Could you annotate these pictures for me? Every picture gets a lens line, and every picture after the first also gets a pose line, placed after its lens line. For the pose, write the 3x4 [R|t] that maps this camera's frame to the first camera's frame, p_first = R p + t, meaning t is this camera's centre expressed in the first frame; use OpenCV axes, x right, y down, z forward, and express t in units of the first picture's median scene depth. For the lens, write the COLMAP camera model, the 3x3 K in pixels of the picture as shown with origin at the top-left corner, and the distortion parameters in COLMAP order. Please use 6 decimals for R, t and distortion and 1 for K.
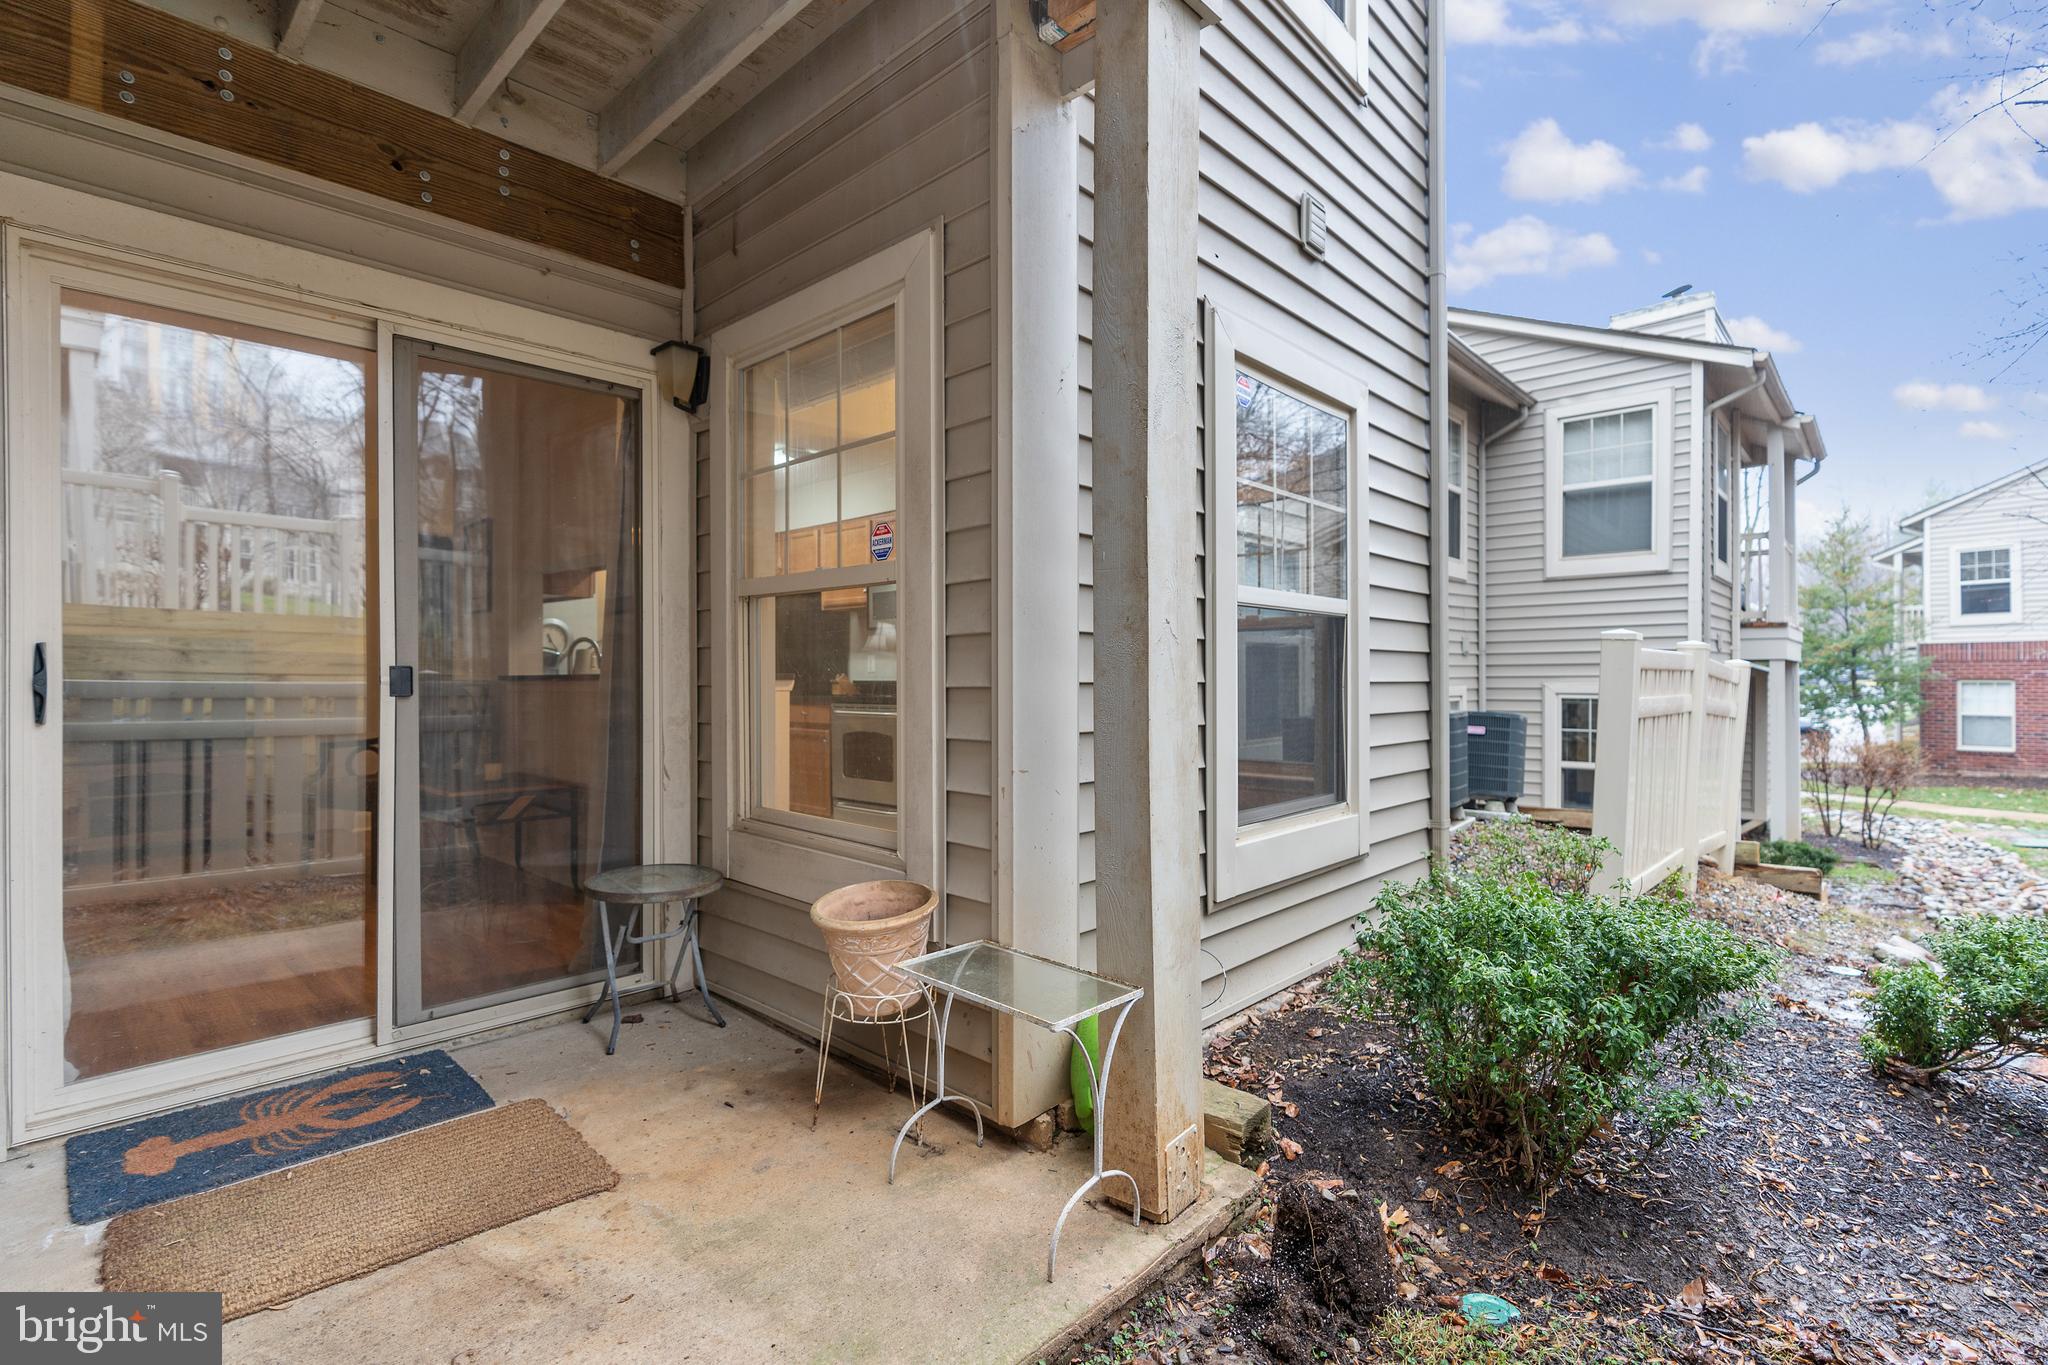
lens RADIAL K [[939.8, 0, 1016.5], [0, 939.8, 683.0], [0, 0, 1]] dist [-0.009374, 0.004127]
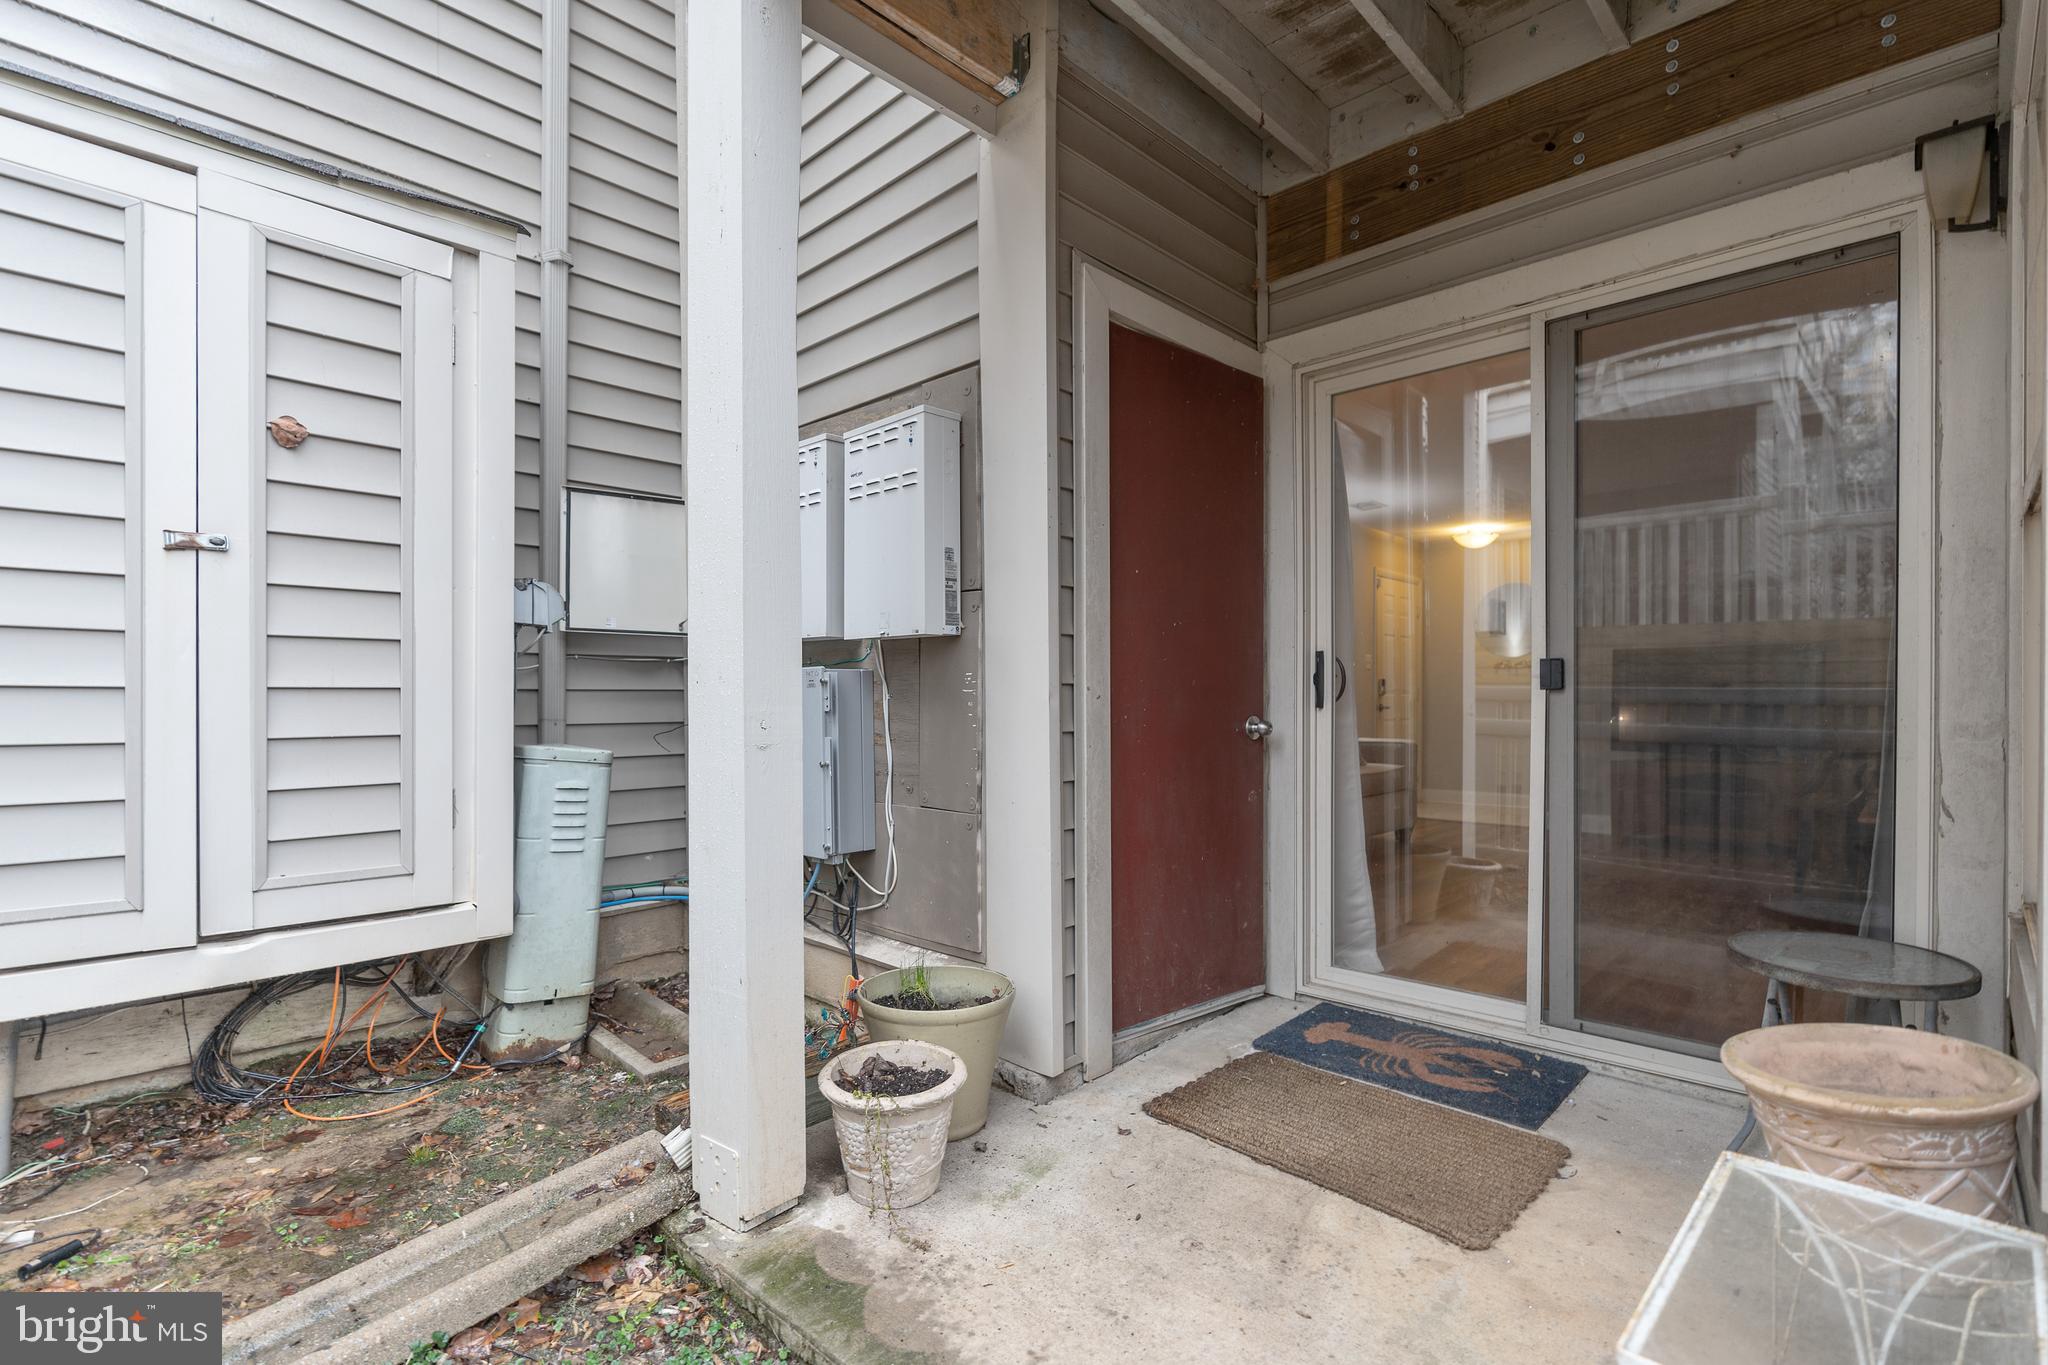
lens RADIAL K [[939.8, 0, 1026.1], [0, 939.8, 711.7], [0, 0, 1]] dist [-0.009374, 0.004127]
pose [[0.003629, 0.016382, -0.999859, 0.347982], [0.001833, 0.999864, 0.016389, 0.021786], [0.999992, -0.001892, 0.003598, 0.482563]]
